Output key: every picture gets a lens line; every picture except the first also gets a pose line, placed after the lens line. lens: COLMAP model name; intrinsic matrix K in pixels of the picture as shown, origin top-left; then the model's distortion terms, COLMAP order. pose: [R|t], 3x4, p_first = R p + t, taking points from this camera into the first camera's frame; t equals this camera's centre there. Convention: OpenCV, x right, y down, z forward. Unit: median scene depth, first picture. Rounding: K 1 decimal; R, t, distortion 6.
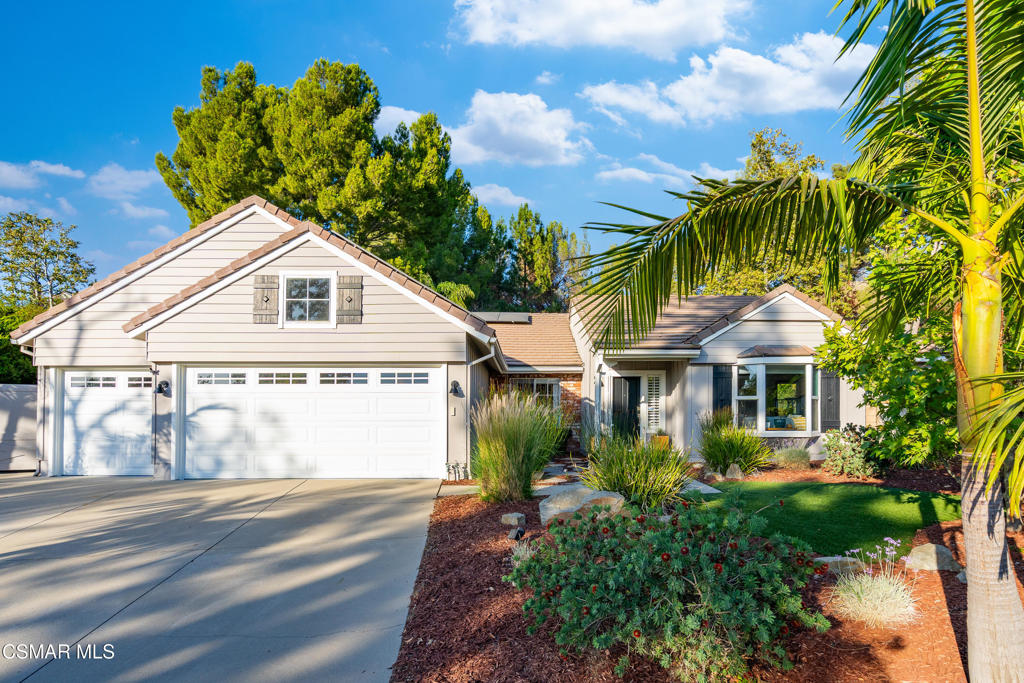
lens RADIAL K [[470.9, 0, 546.3], [0, 470.9, 372.0], [0, 0, 1]] dist [-0.003246, -0.000342]
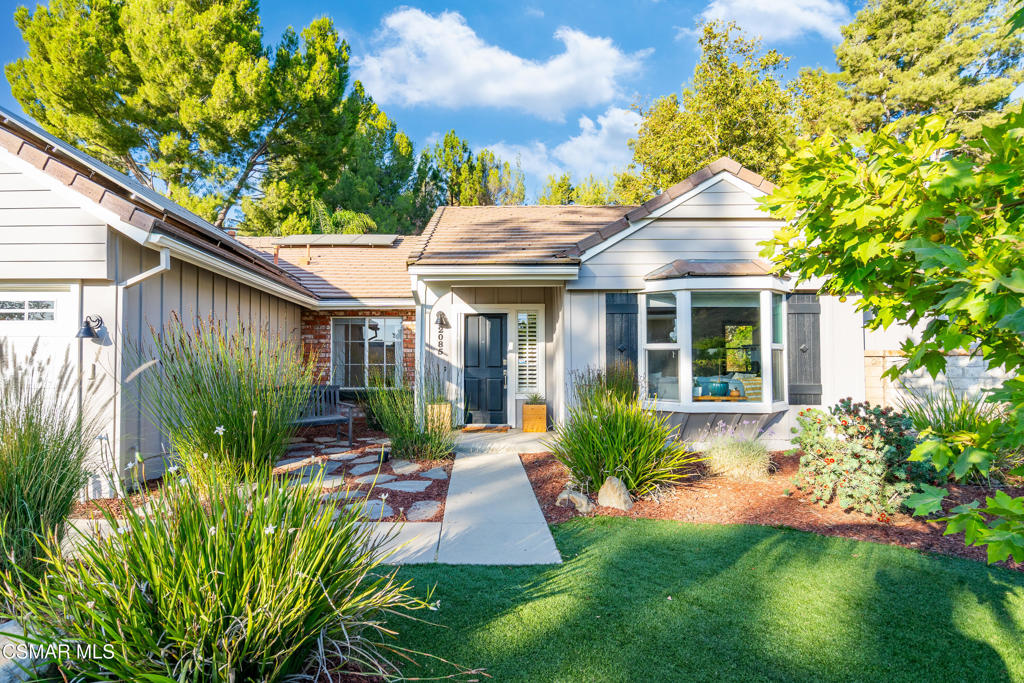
lens RADIAL K [[509.5, 0, 465.7], [0, 509.5, 301.2], [0, 0, 1]] dist [0.002974, 0.000885]
pose [[0.999270, -0.001833, -0.038164, 0.192593], [0.000685, 0.999547, -0.030078, 0.015727], [0.038202, 0.030030, 0.998819, 0.322562]]
